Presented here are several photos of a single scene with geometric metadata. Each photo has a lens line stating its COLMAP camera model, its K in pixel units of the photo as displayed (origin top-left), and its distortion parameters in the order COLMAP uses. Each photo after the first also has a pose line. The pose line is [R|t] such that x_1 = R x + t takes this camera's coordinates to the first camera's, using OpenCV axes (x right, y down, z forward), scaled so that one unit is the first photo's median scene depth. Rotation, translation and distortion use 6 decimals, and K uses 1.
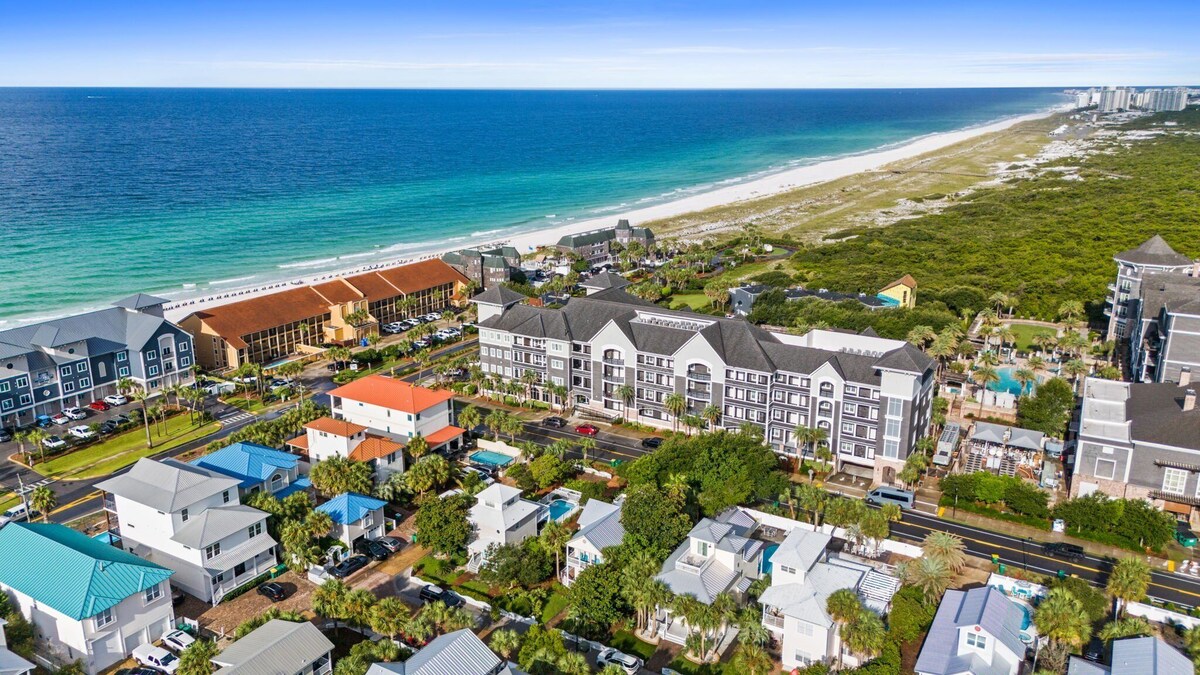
lens RADIAL K [[883.8, 0, 602.1], [0, 883.8, 328.4], [0, 0, 1]] dist [0.062989, -0.037103]
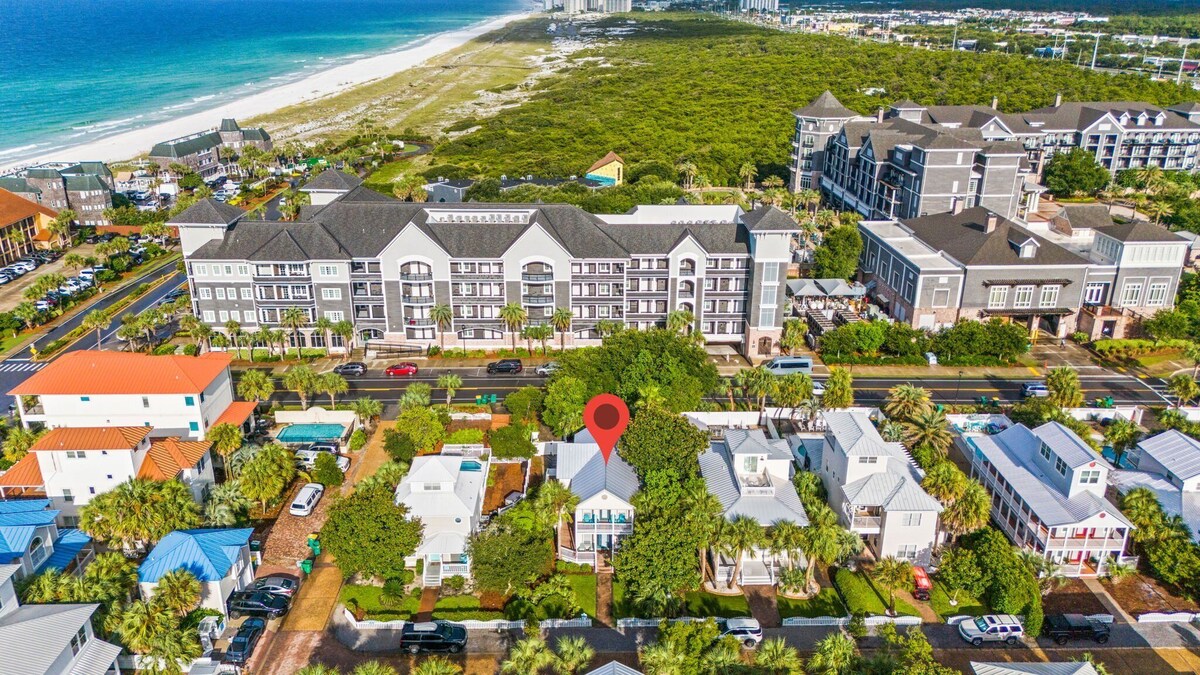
lens RADIAL K [[883.8, 0, 602.6], [0, 883.8, 350.7], [0, 0, 1]] dist [0.062989, -0.037103]
pose [[0.847489, -0.192031, 0.494860, -0.245212], [0.132313, 0.979265, 0.153407, 0.003059], [-0.514058, -0.064534, 0.855324, 0.248030]]
